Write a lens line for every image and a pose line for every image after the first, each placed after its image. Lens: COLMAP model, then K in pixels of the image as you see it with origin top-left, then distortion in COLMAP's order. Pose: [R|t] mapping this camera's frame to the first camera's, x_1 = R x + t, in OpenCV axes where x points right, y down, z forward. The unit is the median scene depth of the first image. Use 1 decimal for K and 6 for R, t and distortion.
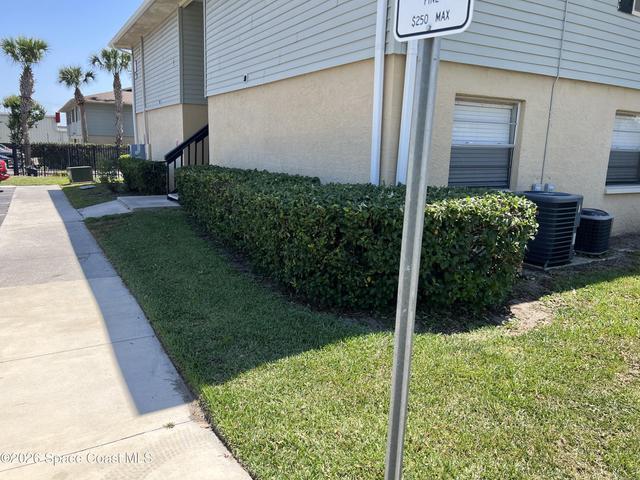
lens RADIAL K [[481.3, 0, 321.9], [0, 481.3, 241.7], [0, 0, 1]] dist [0.057367, -0.067530]
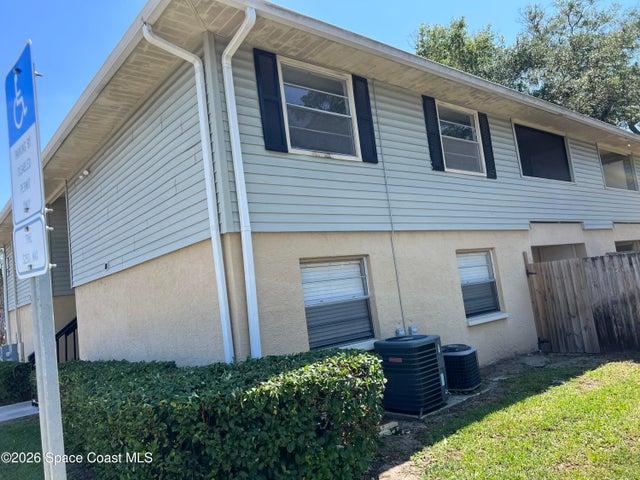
lens RADIAL K [[481.3, 0, 318.8], [0, 481.3, 242.7], [0, 0, 1]] dist [0.057367, -0.067530]
pose [[0.973400, -0.127869, 0.190108, 0.123016], [0.180651, 0.938707, -0.293589, -0.024429], [-0.140914, 0.320123, 0.936838, 0.008474]]
